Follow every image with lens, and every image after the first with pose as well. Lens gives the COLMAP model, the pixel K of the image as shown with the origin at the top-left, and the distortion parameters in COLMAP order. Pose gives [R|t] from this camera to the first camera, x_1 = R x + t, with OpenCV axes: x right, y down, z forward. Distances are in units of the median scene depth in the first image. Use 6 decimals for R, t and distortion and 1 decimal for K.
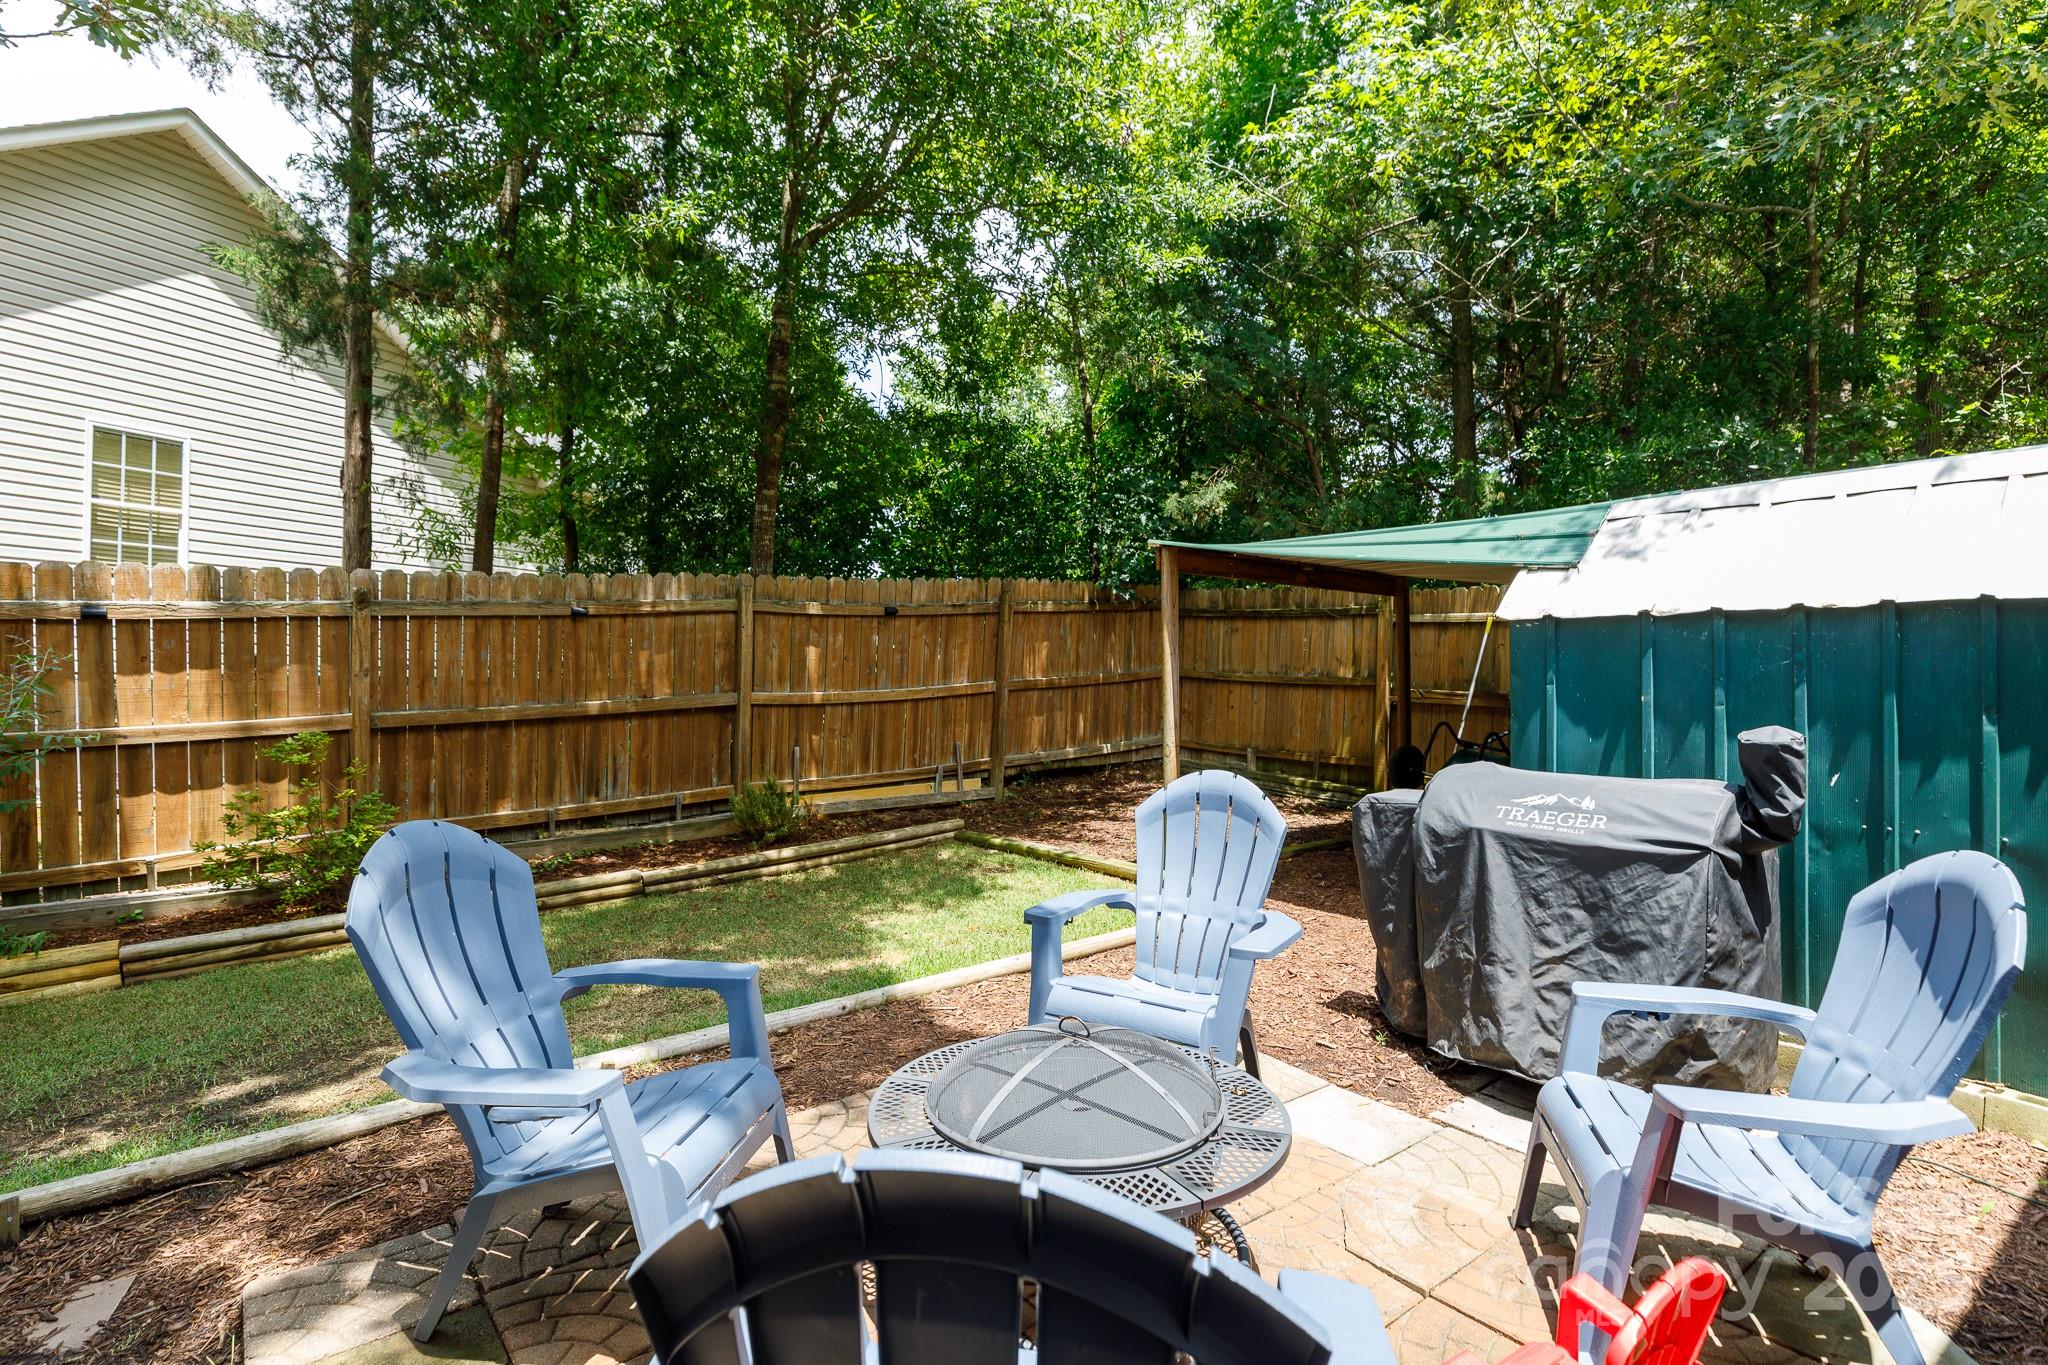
lens RADIAL K [[1012.4, 0, 1019.5], [0, 1012.4, 677.3], [0, 0, 1]] dist [-0.003191, -0.000300]
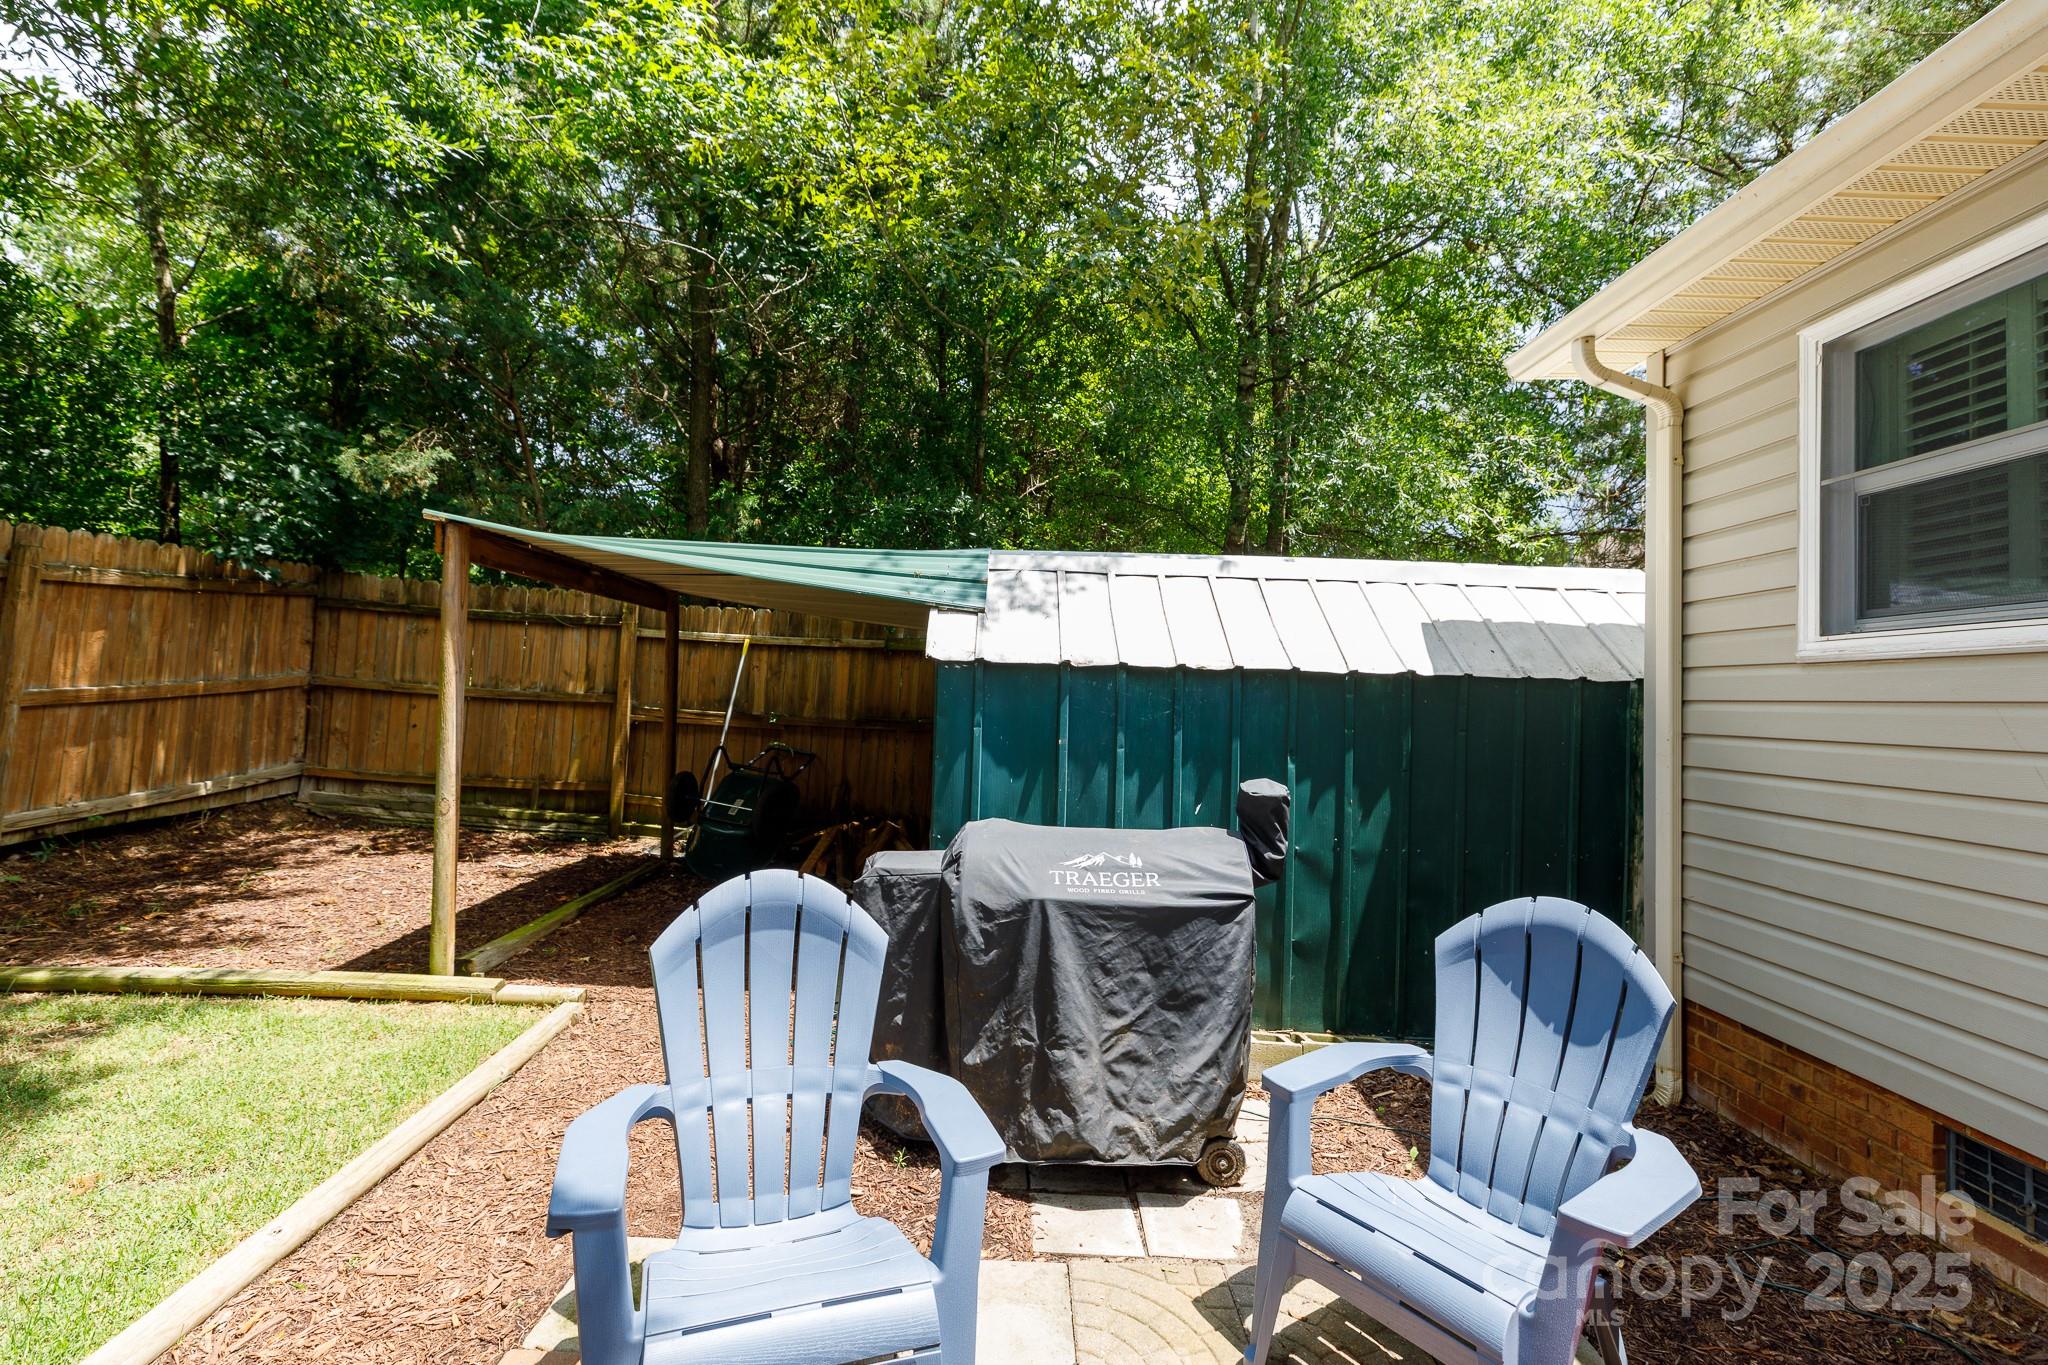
lens RADIAL K [[919.5, 0, 1038.2], [0, 919.5, 672.4], [0, 0, 1]] dist [0.003404, -0.000813]
pose [[0.611835, 0.031163, 0.790371, -0.181662], [-0.026660, 0.999468, -0.018770, -0.034541], [-0.790536, -0.009587, 0.612341, 0.423207]]
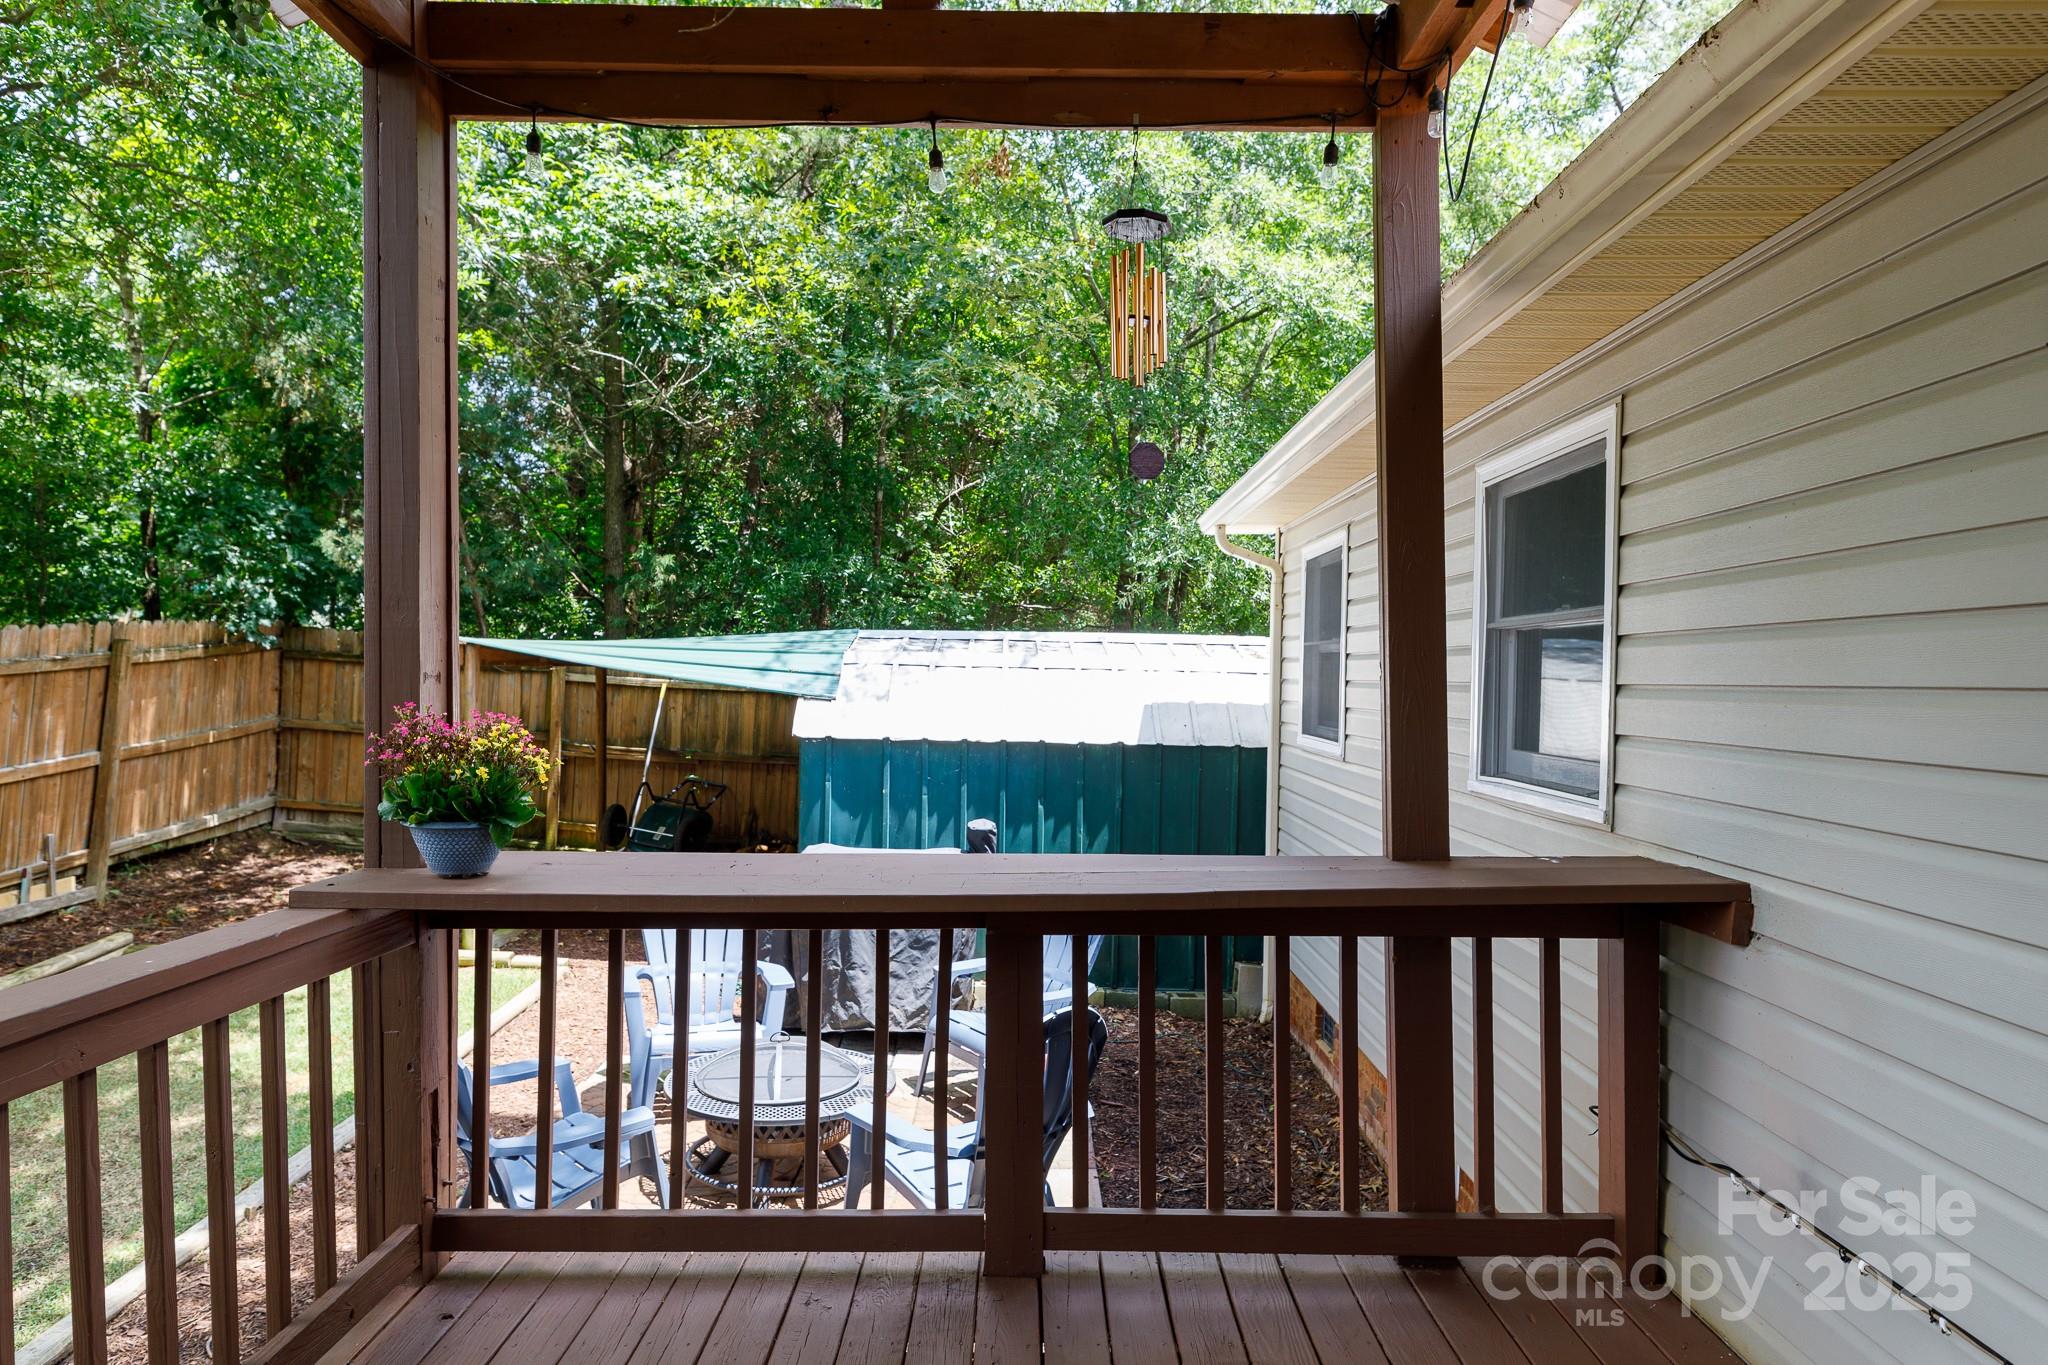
lens RADIAL K [[1239.7, 0, 1032.8], [0, 1239.7, 674.3], [0, 0, 1]] dist [-0.007678, 0.002200]
pose [[0.615991, 0.005948, 0.787731, -0.807952], [-0.019421, 0.999782, 0.007638, -0.188582], [-0.787514, -0.020004, 0.615972, -0.406797]]
